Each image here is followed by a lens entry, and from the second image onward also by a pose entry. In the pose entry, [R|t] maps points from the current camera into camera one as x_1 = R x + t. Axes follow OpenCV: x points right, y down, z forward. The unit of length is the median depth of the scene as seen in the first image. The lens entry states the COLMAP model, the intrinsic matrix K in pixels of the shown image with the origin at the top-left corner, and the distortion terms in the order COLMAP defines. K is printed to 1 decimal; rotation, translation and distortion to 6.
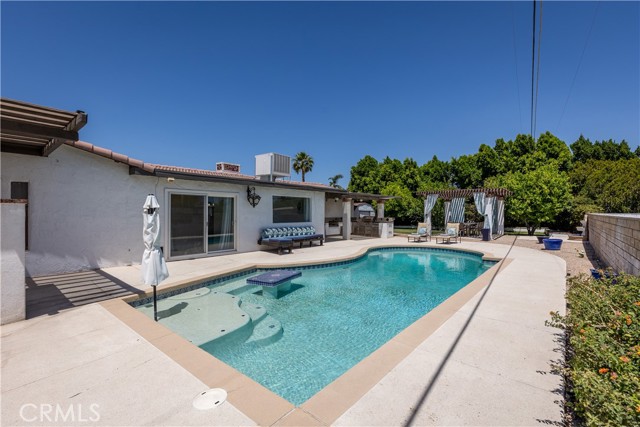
lens RADIAL K [[288.0, 0, 320.7], [0, 288.0, 212.1], [0, 0, 1]] dist [0.002161, 0.000166]
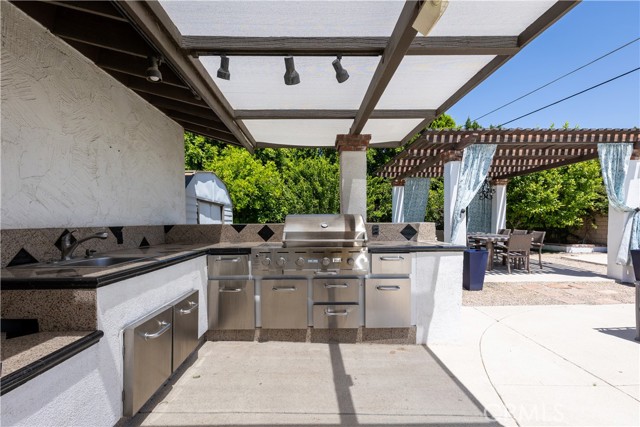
lens RADIAL K [[288.0, 0, 318.9], [0, 288.0, 214.1], [0, 0, 1]] dist [0.002161, 0.000166]
pose [[0.787941, -0.010608, 0.615660, 0.081648], [0.011709, 0.999929, 0.002243, 0.000957], [-0.615640, 0.005442, 0.788009, 0.635349]]
